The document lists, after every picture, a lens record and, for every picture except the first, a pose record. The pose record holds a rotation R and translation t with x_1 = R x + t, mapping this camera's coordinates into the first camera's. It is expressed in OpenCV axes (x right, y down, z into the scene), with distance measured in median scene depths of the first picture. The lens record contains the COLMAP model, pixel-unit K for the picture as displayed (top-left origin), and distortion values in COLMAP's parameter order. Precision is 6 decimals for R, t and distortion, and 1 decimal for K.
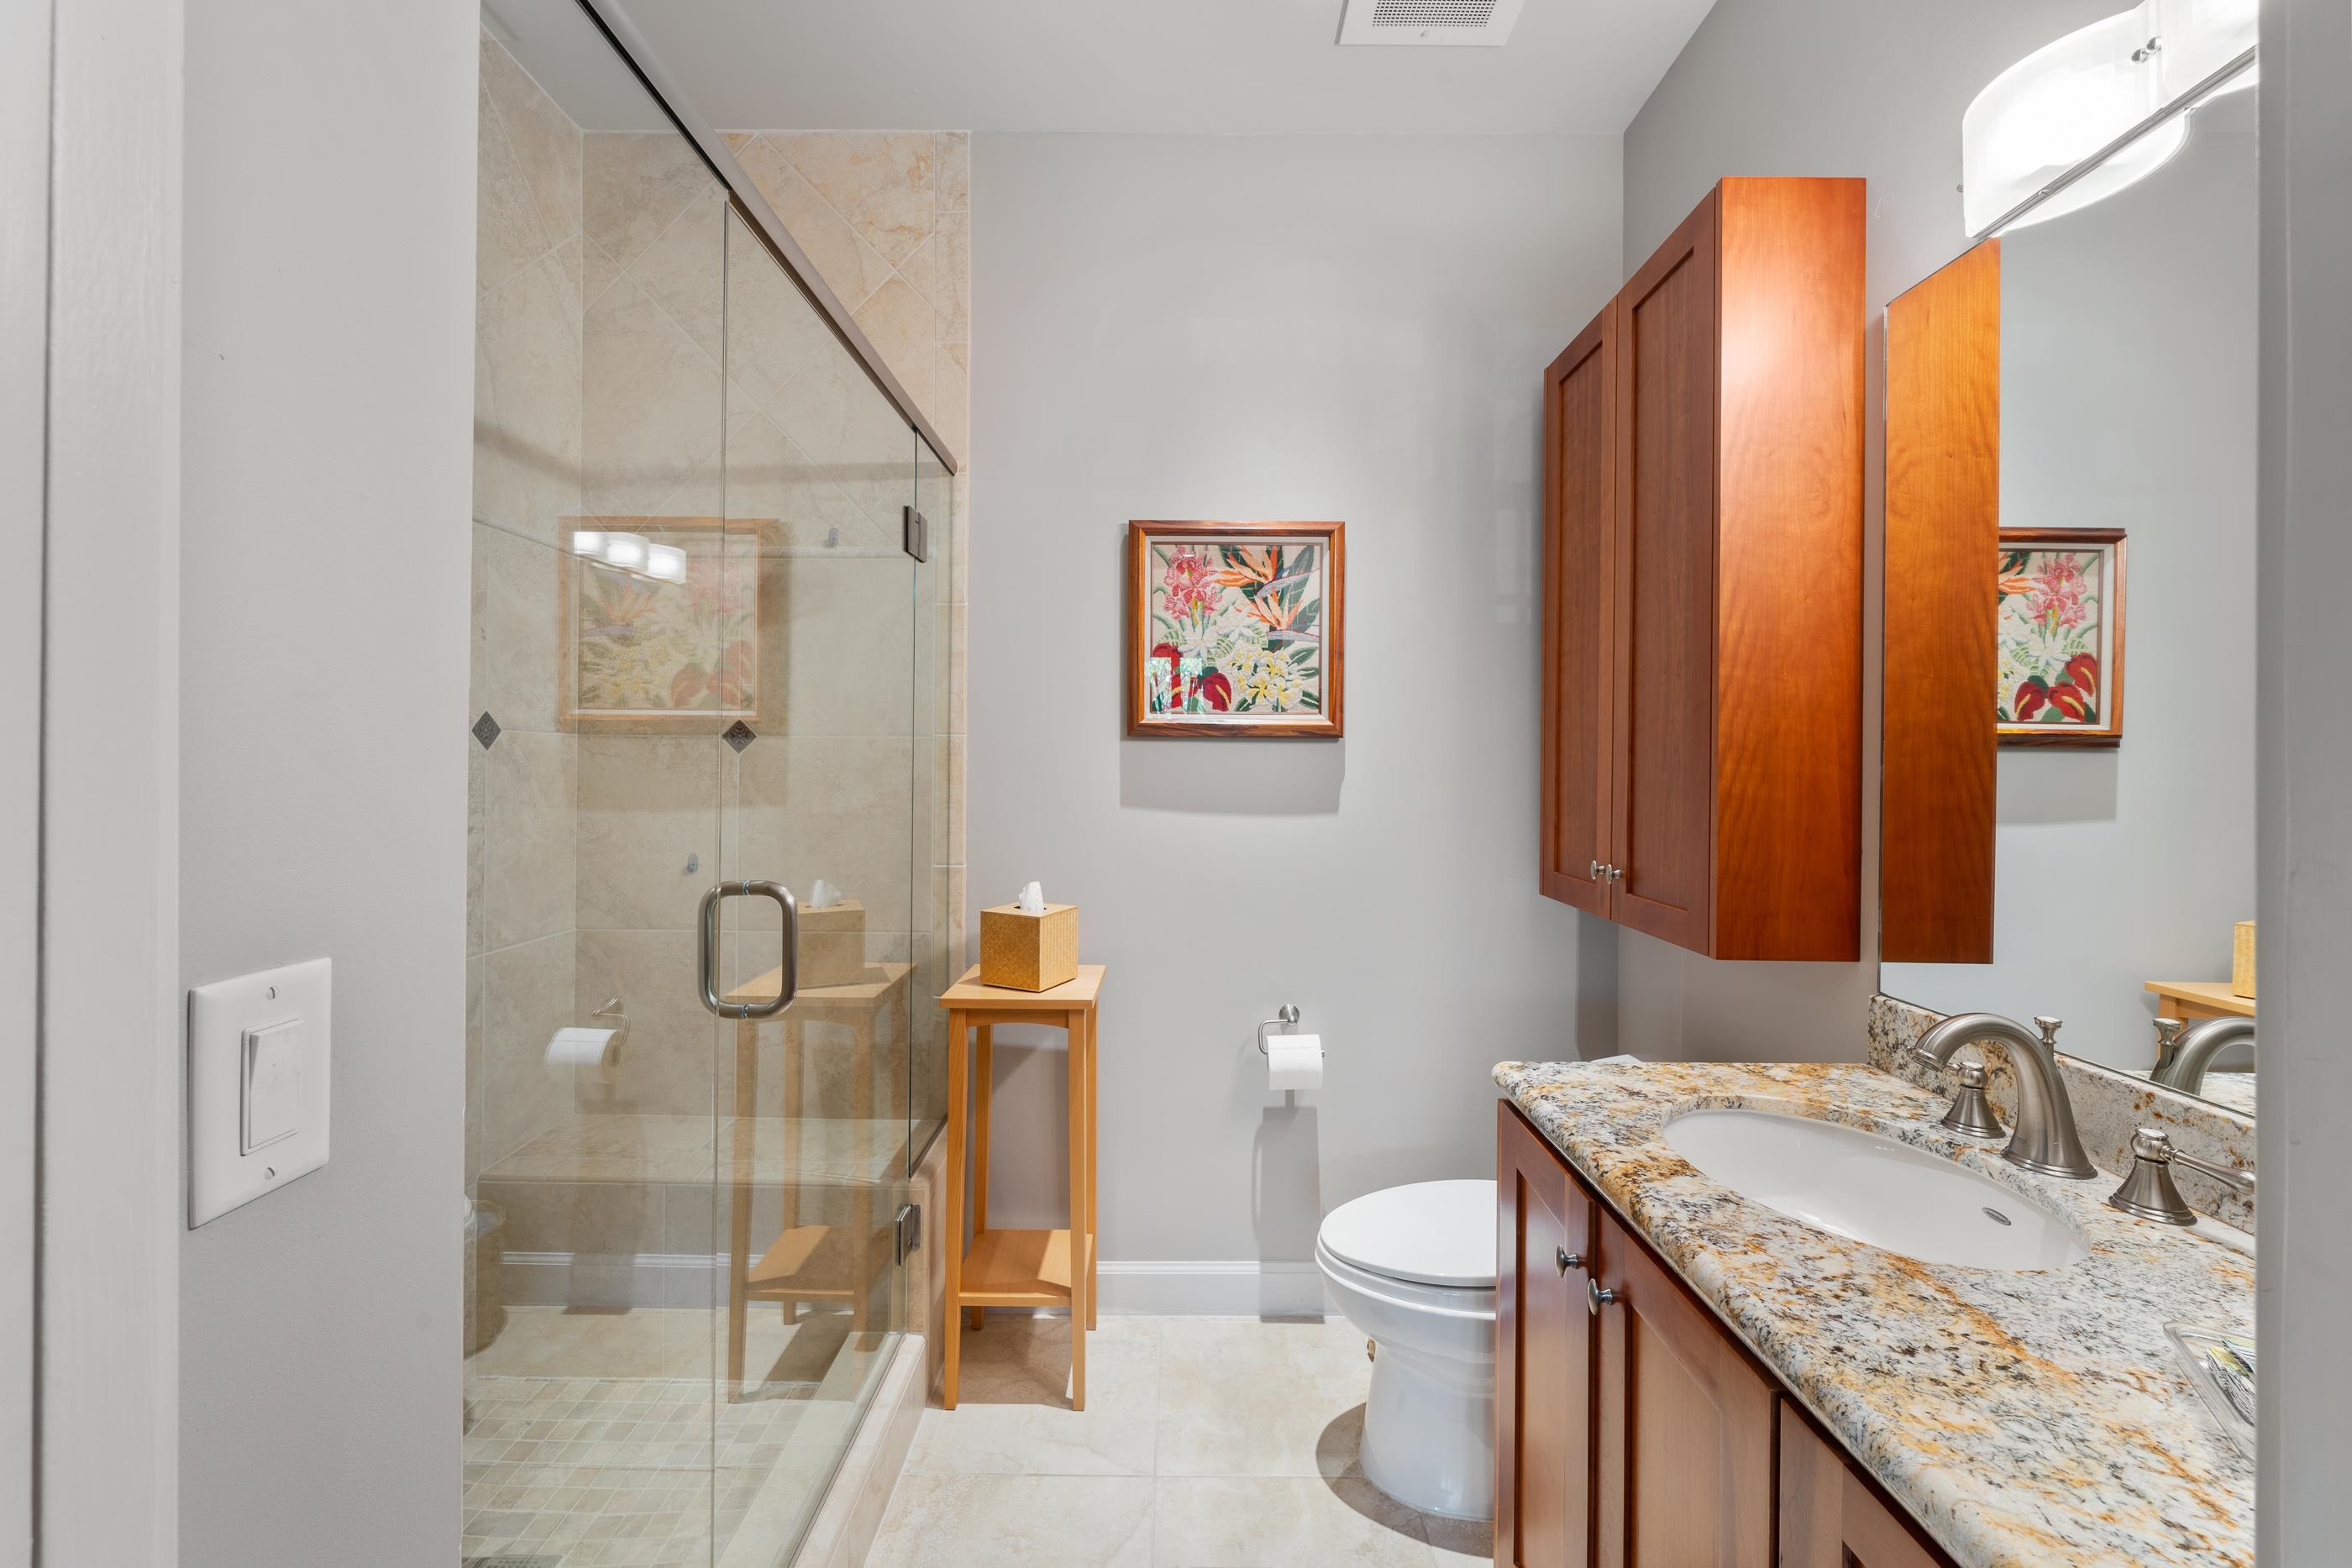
lens RADIAL K [[949.4, 0, 1176.0], [0, 949.4, 784.0], [0, 0, 1]] dist [-0.001464, -0.000106]
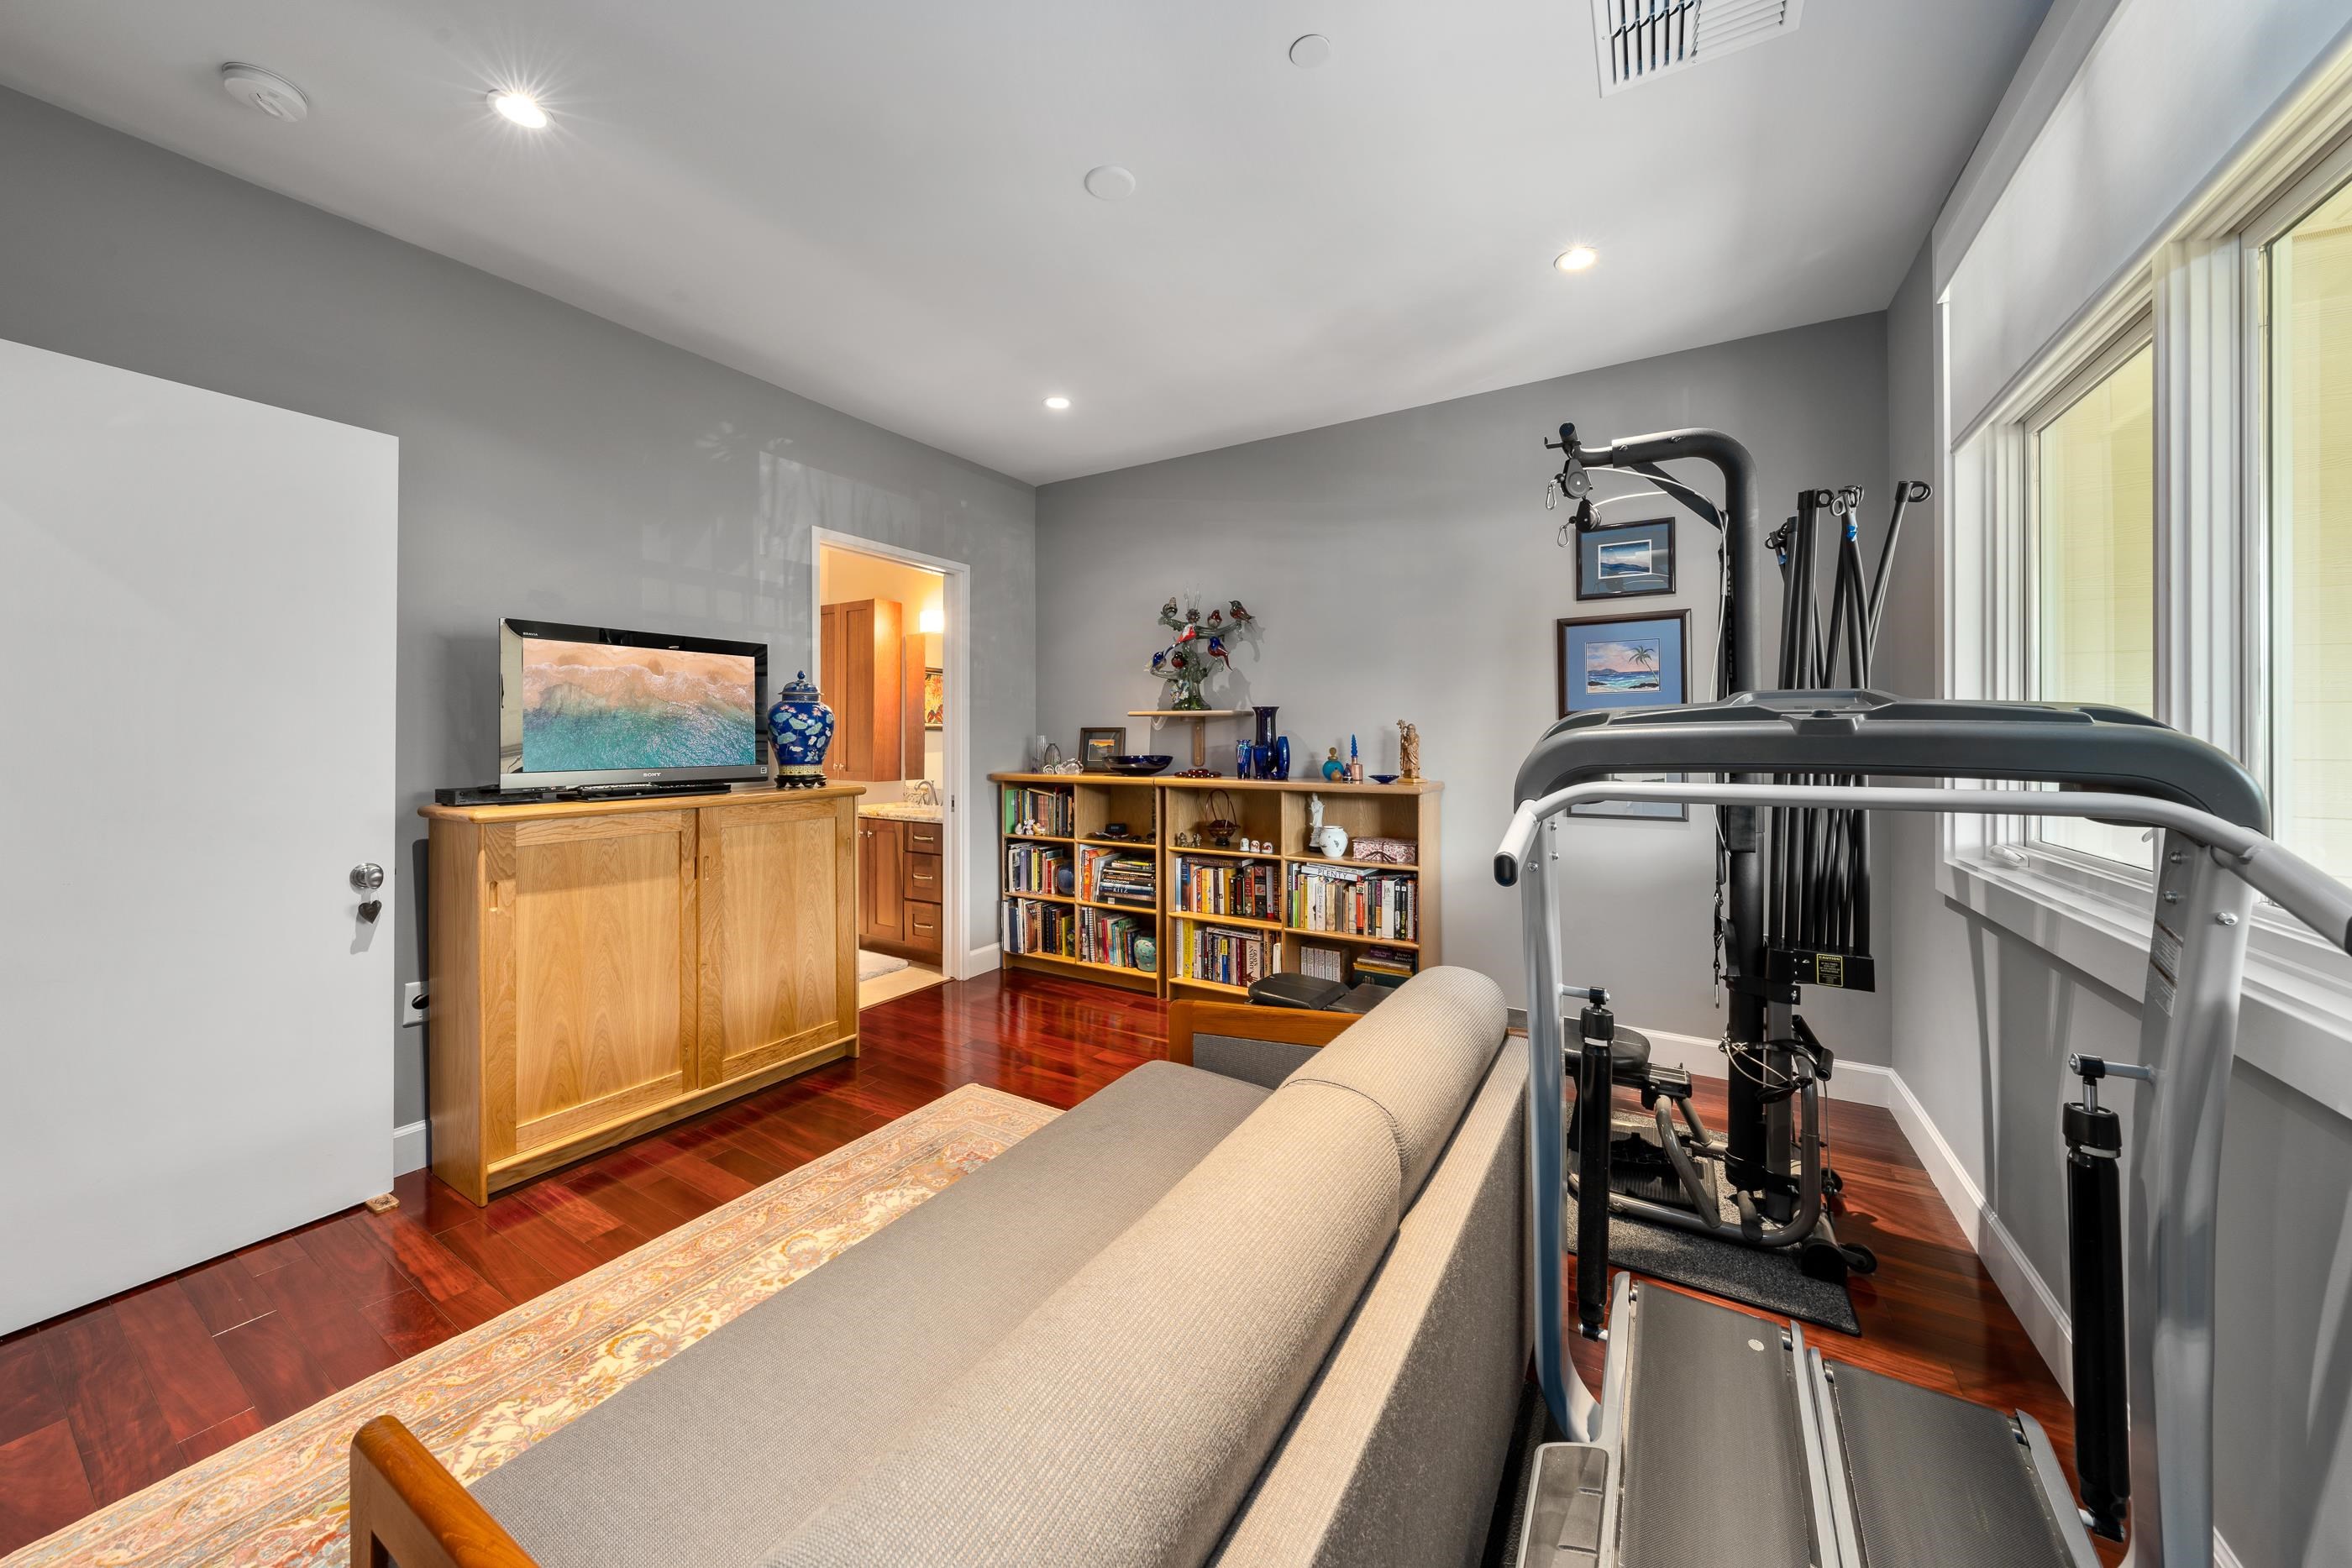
lens RADIAL K [[814.3, 0, 1170.3], [0, 814.3, 765.7], [0, 0, 1]] dist [-0.004254, -0.000168]
pose [[0.524263, -0.026889, 0.851132, -1.374727], [0.000036, 0.999502, 0.031554, -0.000113], [-0.851556, -0.016512, 0.524003, -1.522223]]
